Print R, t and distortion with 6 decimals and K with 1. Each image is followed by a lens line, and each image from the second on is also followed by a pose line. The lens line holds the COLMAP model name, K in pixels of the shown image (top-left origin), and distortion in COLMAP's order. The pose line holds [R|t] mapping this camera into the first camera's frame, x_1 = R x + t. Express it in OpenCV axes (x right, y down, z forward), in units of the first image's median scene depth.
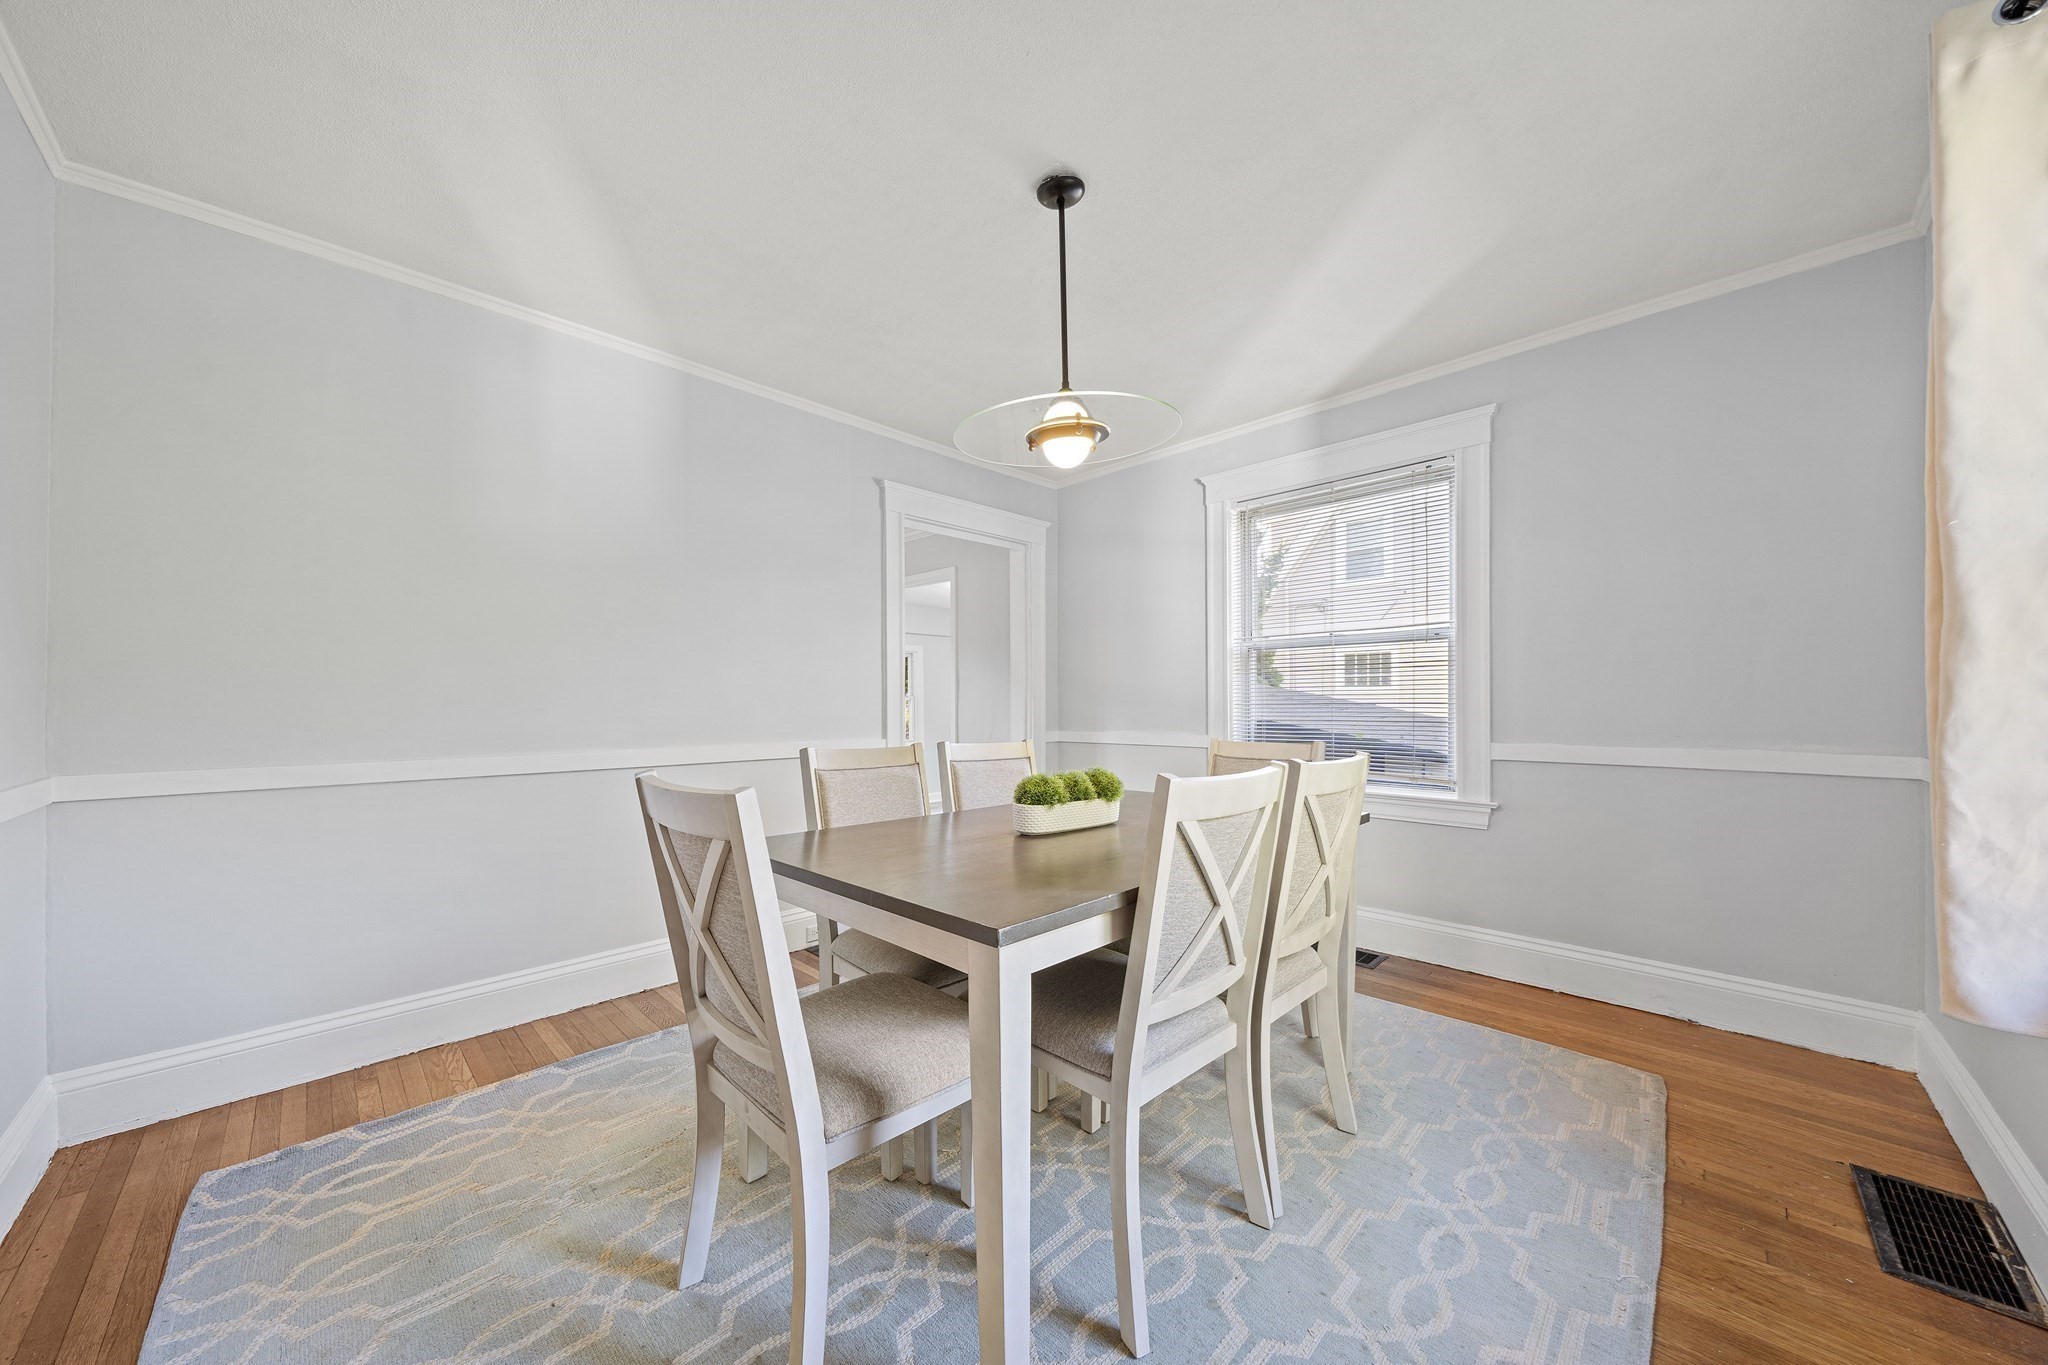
lens RADIAL K [[702.1, 0, 1001.0], [0, 702.1, 703.4], [0, 0, 1]] dist [-0.000517, 0.000020]
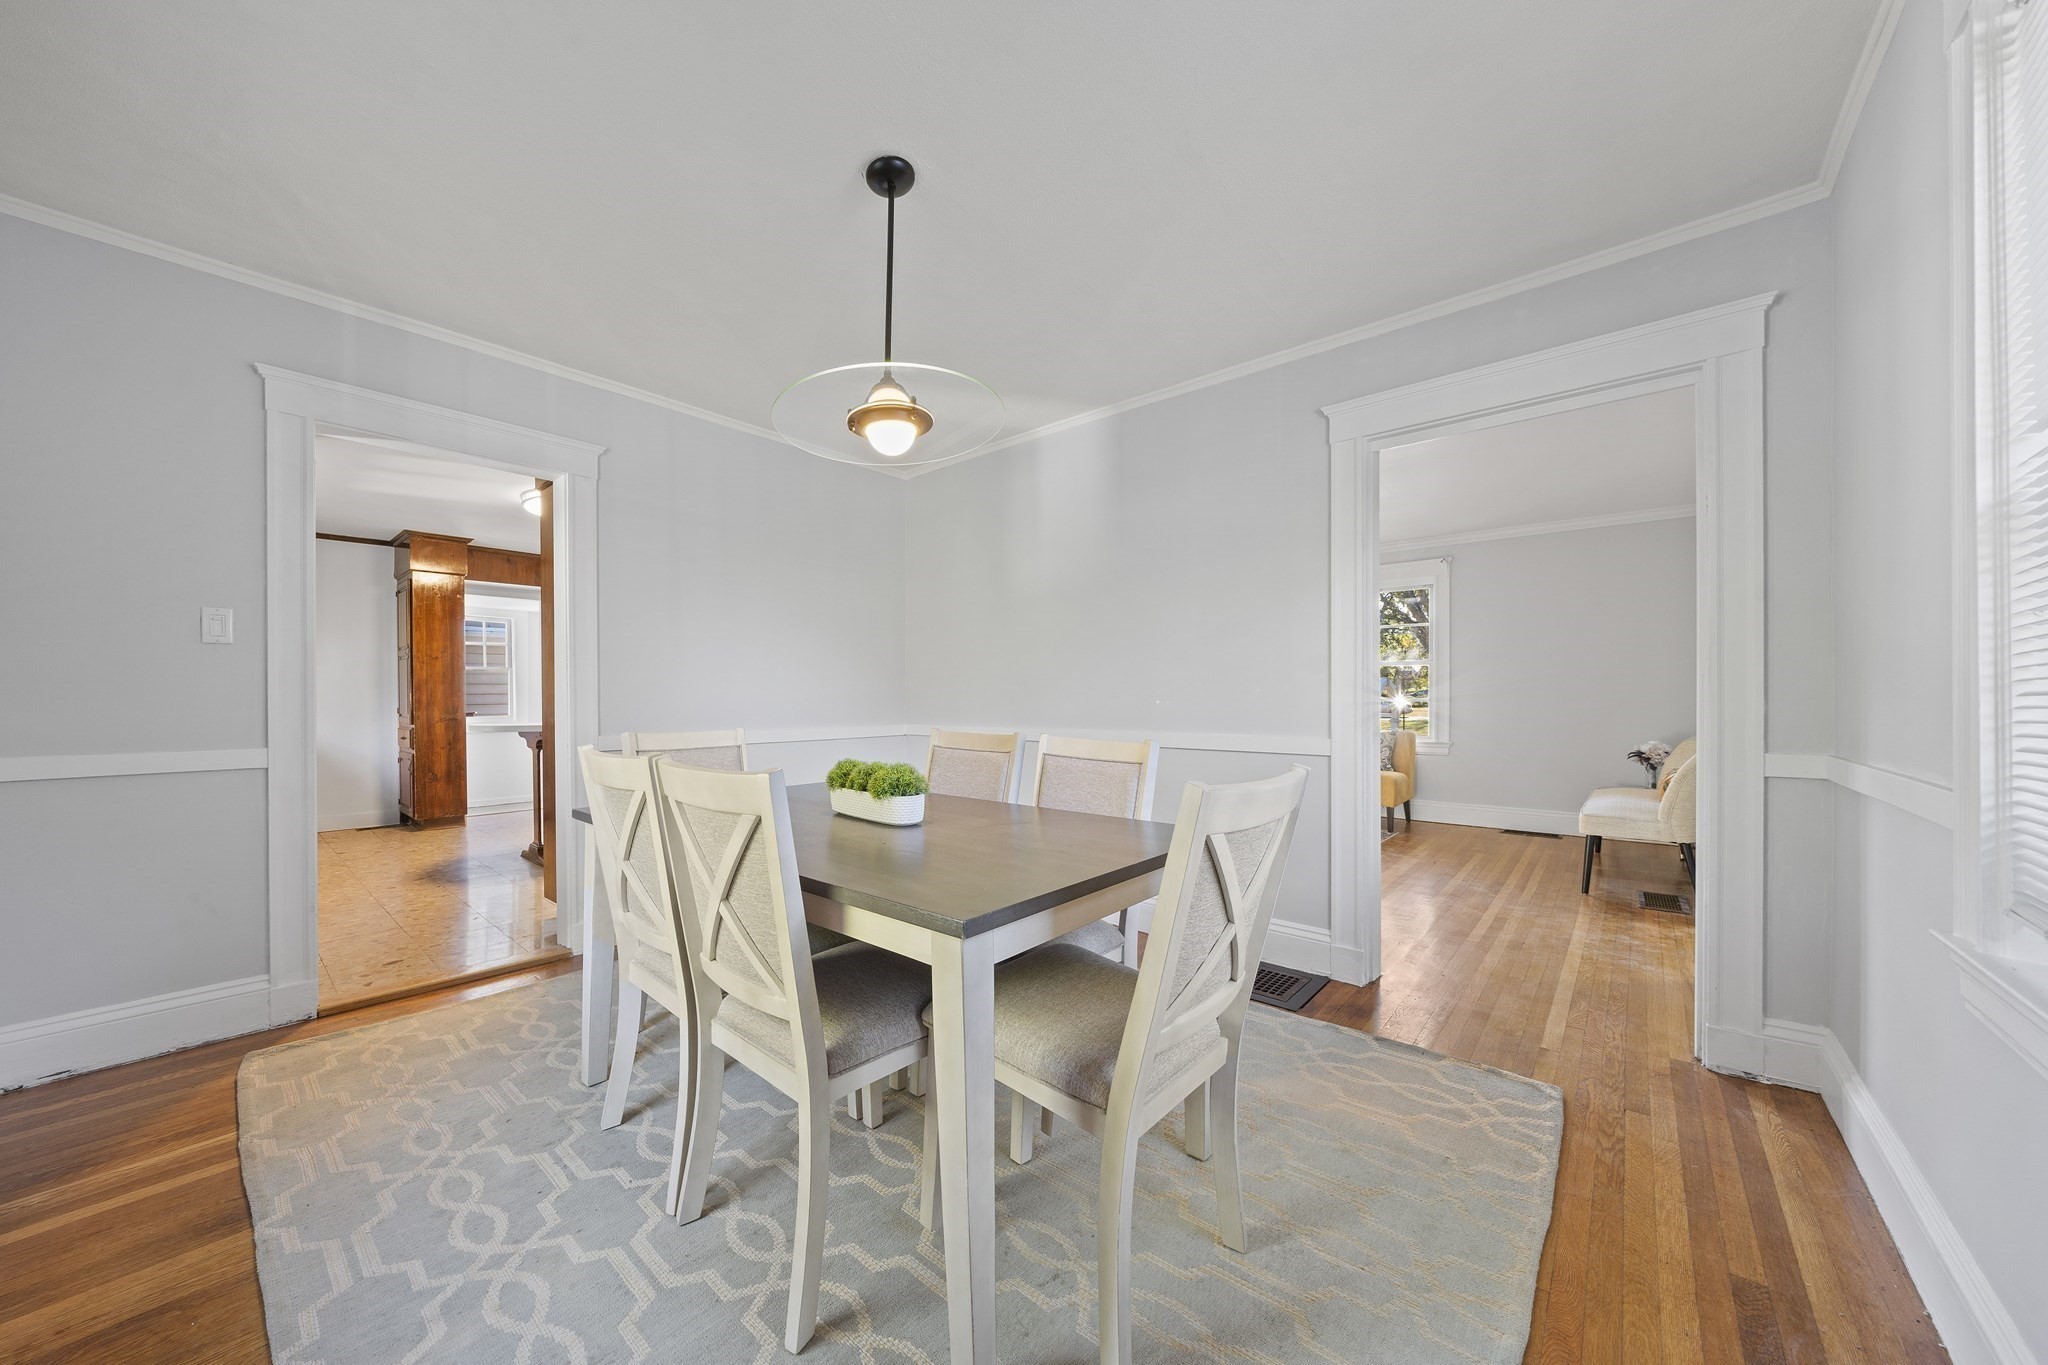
lens RADIAL K [[710.9, 0, 1011.4], [0, 710.9, 699.5], [0, 0, 1]] dist [-0.002206, 0.000044]
pose [[0.083451, 0.007429, -0.996484, 1.217605], [0.008066, 0.999934, 0.008130, -0.001862], [0.996479, -0.008716, 0.083385, 1.193348]]
